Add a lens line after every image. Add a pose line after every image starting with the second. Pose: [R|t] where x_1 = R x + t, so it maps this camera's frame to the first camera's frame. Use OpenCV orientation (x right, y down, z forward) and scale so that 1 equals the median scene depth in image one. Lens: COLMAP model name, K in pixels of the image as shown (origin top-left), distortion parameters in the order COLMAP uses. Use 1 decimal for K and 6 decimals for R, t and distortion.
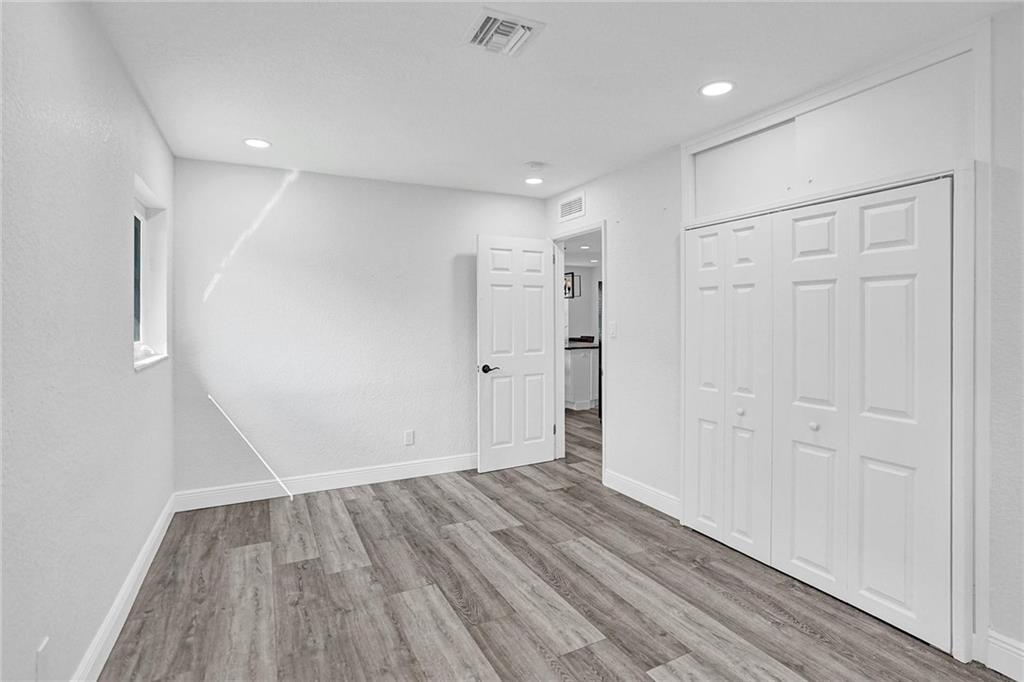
lens RADIAL K [[494.3, 0, 512.0], [0, 494.3, 341.0], [0, 0, 1]] dist [-0.016836, 0.001670]
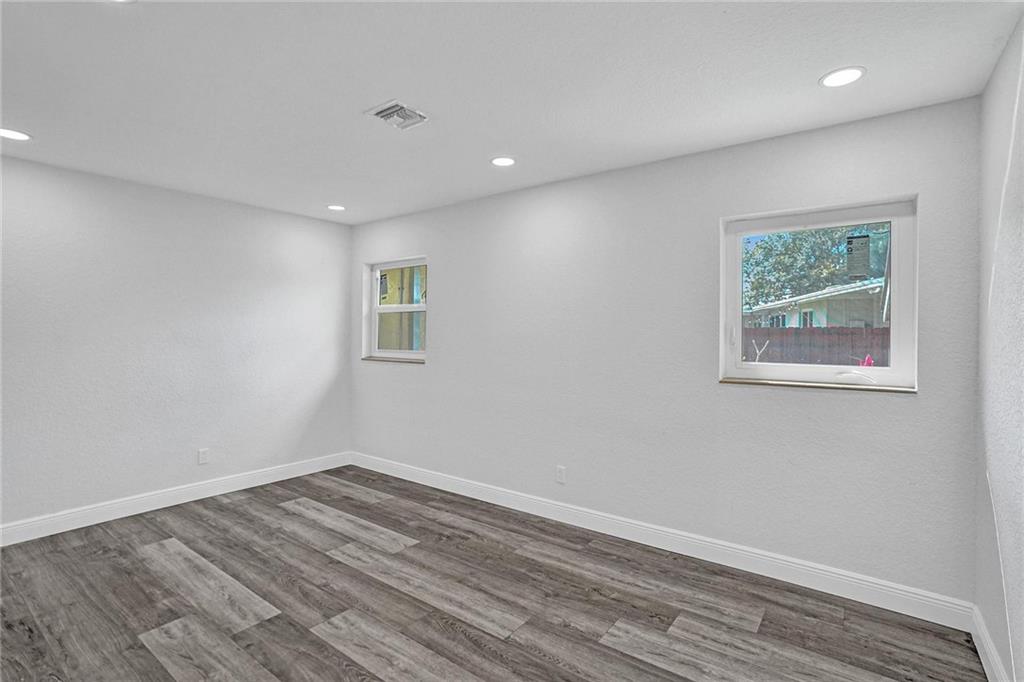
lens RADIAL K [[494.3, 0, 512.0], [0, 494.3, 341.0], [0, 0, 1]] dist [-0.016836, 0.001670]
pose [[-0.898670, 0.006661, -0.438574, 0.236112], [-0.020185, 0.998197, 0.056522, -0.103286], [0.438160, 0.059647, -0.896916, 1.945735]]
